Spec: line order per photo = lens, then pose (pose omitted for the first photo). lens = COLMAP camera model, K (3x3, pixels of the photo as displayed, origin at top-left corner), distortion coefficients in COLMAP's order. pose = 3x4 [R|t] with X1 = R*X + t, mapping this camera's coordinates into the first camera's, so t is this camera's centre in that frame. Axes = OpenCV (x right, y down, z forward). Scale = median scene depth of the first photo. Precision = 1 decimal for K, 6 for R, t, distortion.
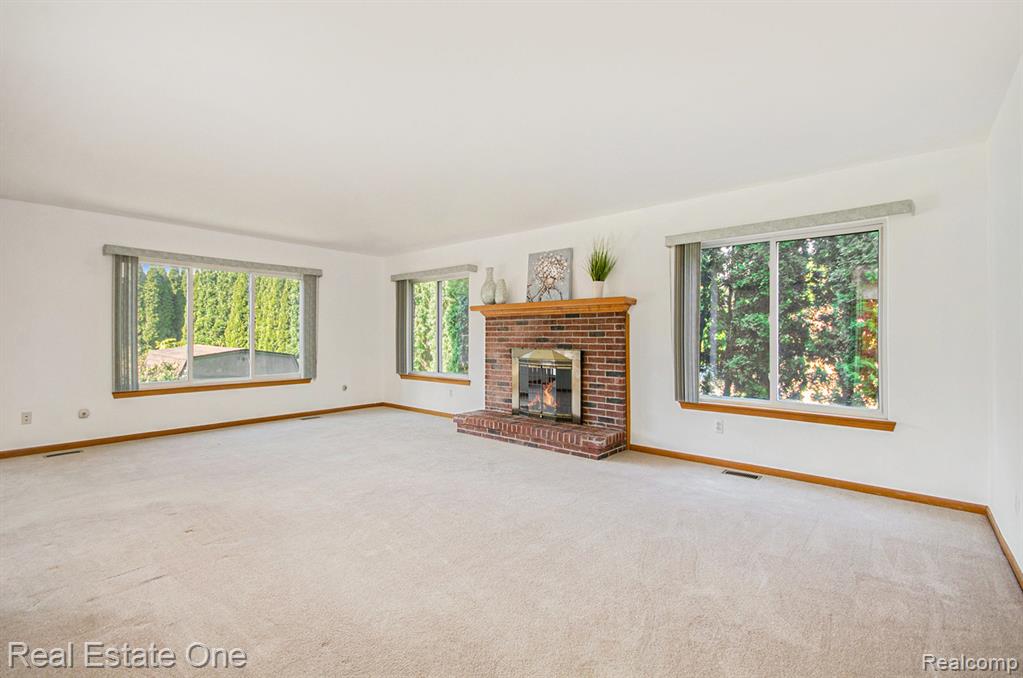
lens RADIAL K [[457.6, 0, 506.1], [0, 457.6, 343.6], [0, 0, 1]] dist [0.016406, -0.003974]
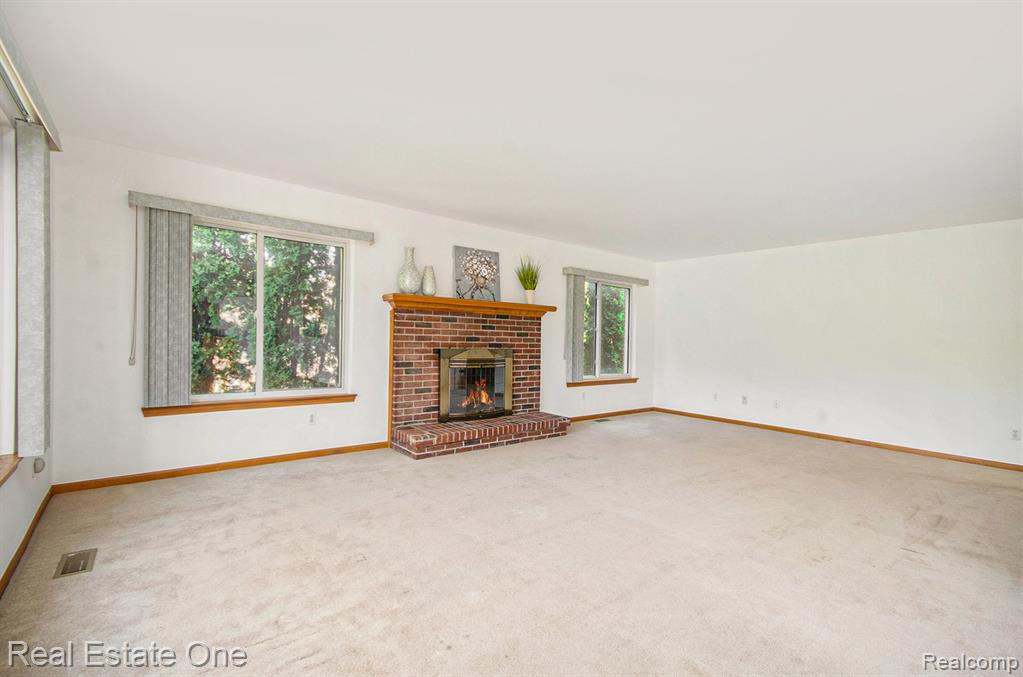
lens RADIAL K [[457.6, 0, 519.5], [0, 457.6, 338.3], [0, 0, 1]] dist [0.016406, -0.003974]
pose [[0.168474, -0.005042, 0.985693, -0.880953], [-0.014600, 0.999864, 0.007610, -0.018541], [-0.985598, -0.015673, 0.168377, 0.751066]]
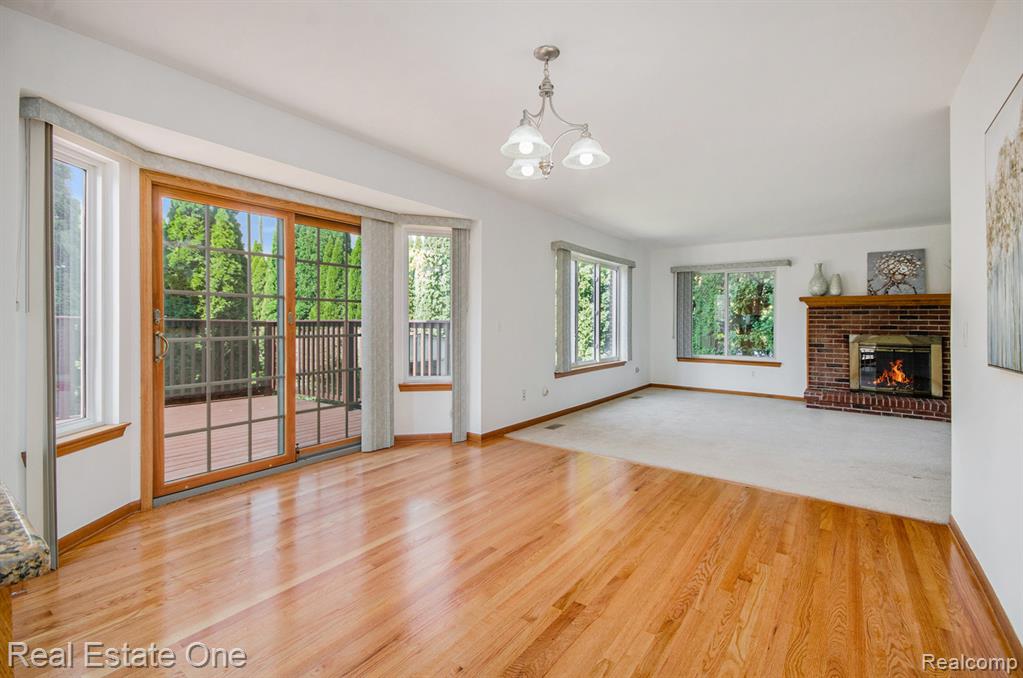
lens RADIAL K [[457.6, 0, 538.2], [0, 457.6, 325.2], [0, 0, 1]] dist [0.016406, -0.003974]
pose [[0.993766, 0.009017, 0.111119, -0.951714], [-0.007875, 0.999912, -0.010714, 0.006240], [-0.111206, 0.009772, 0.993749, -0.066399]]
